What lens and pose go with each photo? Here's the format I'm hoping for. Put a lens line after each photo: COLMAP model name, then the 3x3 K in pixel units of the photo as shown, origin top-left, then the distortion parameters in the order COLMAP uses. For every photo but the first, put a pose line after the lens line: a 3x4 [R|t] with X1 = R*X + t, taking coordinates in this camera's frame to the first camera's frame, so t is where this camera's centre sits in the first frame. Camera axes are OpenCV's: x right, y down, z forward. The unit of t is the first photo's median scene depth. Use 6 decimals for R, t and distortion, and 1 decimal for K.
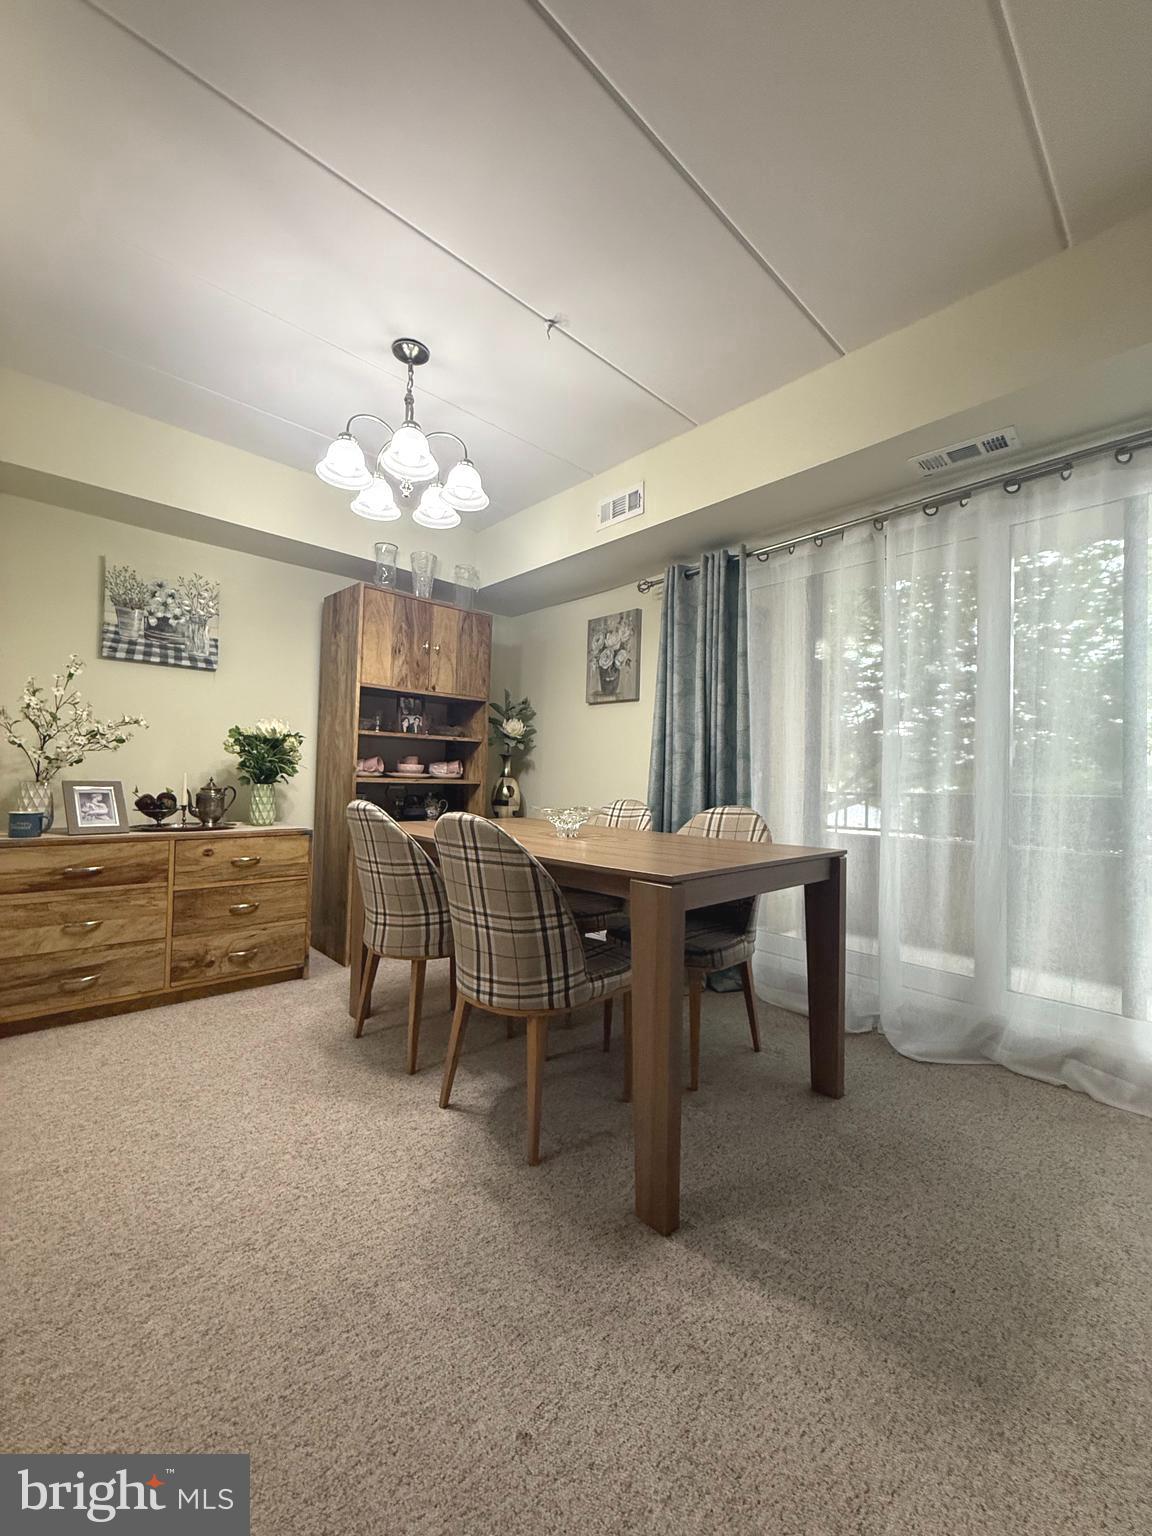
lens RADIAL K [[611.3, 0, 588.2], [0, 611.3, 763.5], [0, 0, 1]] dist [-0.001549, 0.000531]
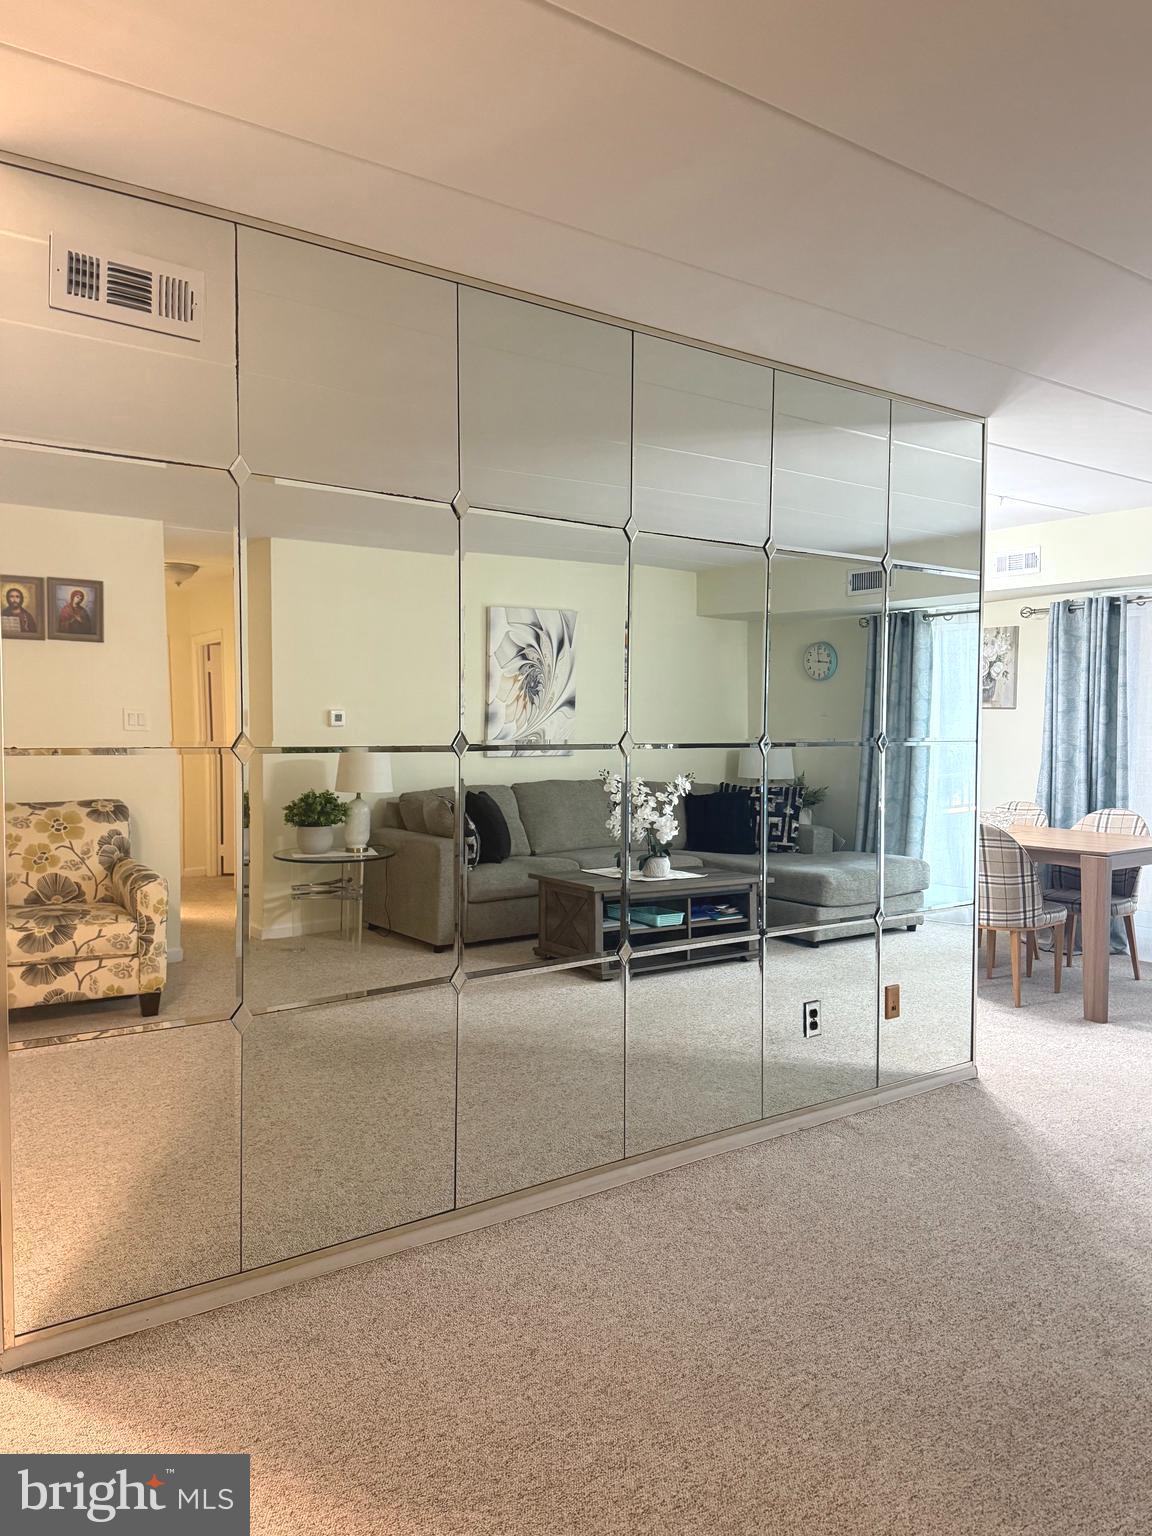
lens RADIAL K [[1140.2, 0, 573.6], [0, 1140.2, 779.8], [0, 0, 1]] dist [-0.005430, -0.004579]
pose [[0.990001, -0.010941, -0.140638, -0.509087], [0.021579, 0.996999, 0.074343, -0.176549], [0.139402, -0.076635, 0.987266, -1.397965]]
